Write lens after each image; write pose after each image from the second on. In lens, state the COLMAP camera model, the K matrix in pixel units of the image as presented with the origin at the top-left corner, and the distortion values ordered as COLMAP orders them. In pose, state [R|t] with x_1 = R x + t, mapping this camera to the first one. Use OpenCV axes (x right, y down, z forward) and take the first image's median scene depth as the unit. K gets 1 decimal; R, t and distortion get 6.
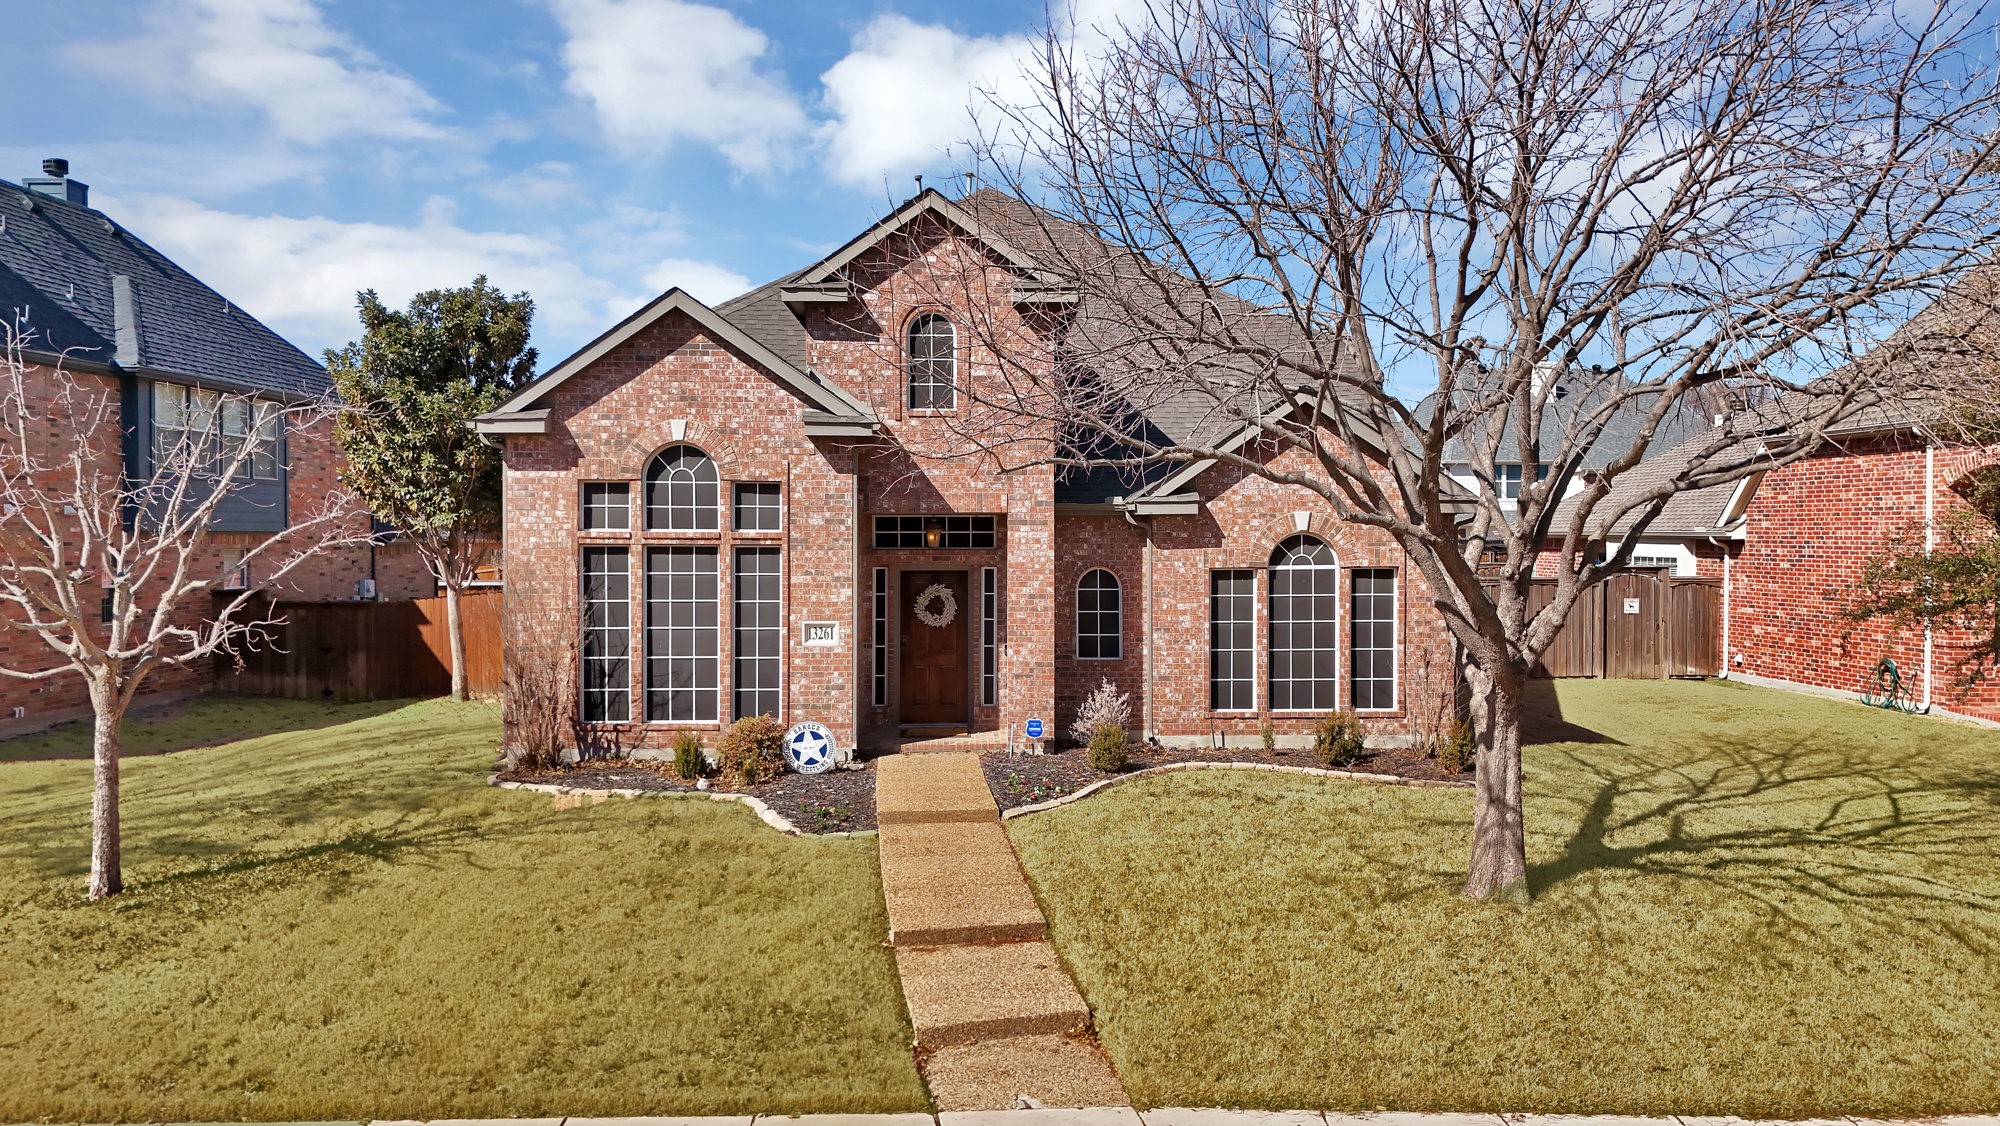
lens RADIAL K [[1513.5, 0, 1002.0], [0, 1513.5, 570.9], [0, 0, 1]] dist [0.024107, -0.006885]
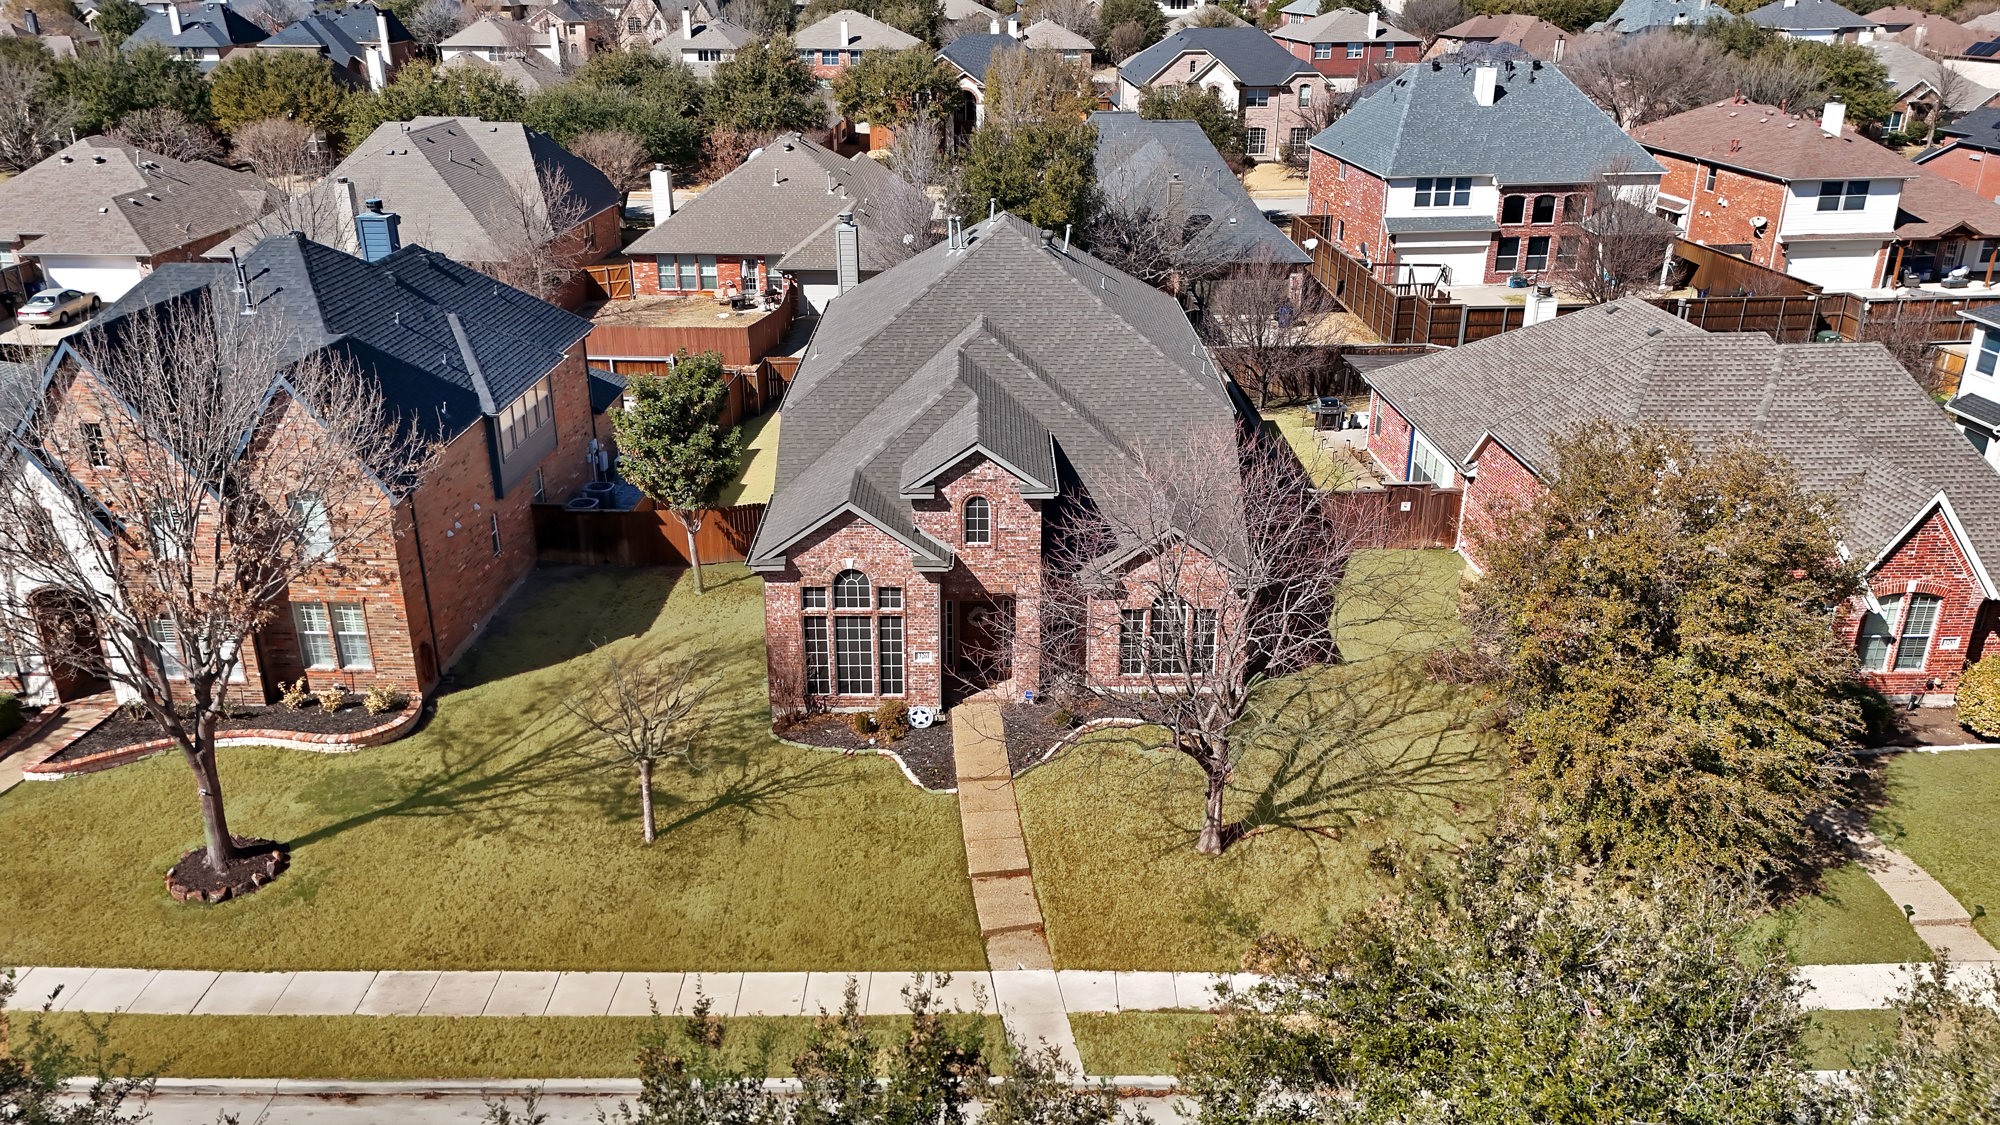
lens RADIAL K [[1513.5, 0, 999.5], [0, 1513.5, 558.3], [0, 0, 1]] dist [0.024107, -0.006885]
pose [[0.999949, 0.007938, -0.006202, -0.006683], [-0.005120, 0.930715, 0.365710, -0.815203], [0.008675, -0.365660, 0.930708, -0.822279]]
